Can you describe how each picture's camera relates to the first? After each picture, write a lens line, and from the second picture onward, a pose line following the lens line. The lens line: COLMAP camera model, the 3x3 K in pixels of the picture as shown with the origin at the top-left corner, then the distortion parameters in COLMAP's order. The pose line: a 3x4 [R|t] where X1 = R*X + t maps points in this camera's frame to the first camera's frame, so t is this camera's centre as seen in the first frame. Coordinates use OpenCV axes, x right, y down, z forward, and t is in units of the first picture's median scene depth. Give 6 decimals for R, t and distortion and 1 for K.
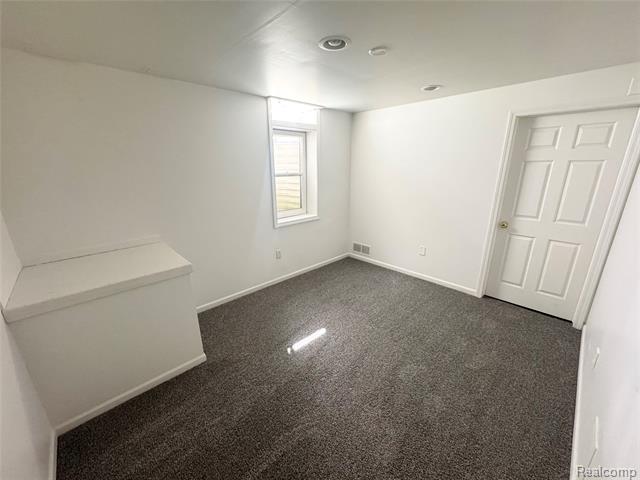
lens RADIAL K [[257.1, 0, 320.2], [0, 257.1, 240.8], [0, 0, 1]] dist [0.001236, 0.000571]
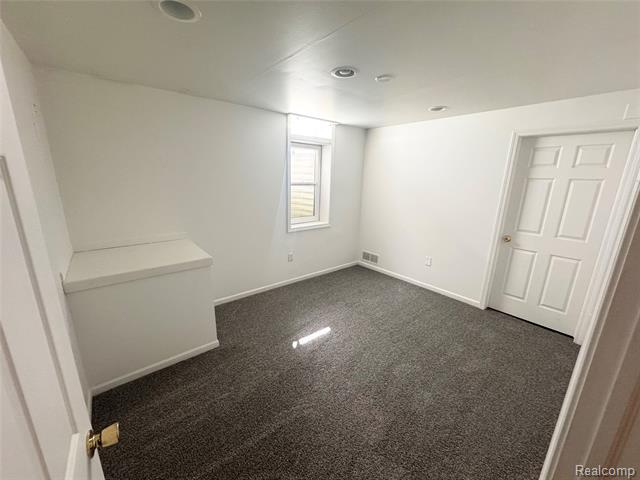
lens RADIAL K [[257.1, 0, 319.3], [0, 257.1, 240.9], [0, 0, 1]] dist [0.001236, 0.000571]
pose [[0.996877, 0.048010, -0.062705, 0.034037], [-0.050587, 0.997911, -0.040172, 0.032632], [0.060645, 0.043218, 0.997223, -0.093379]]
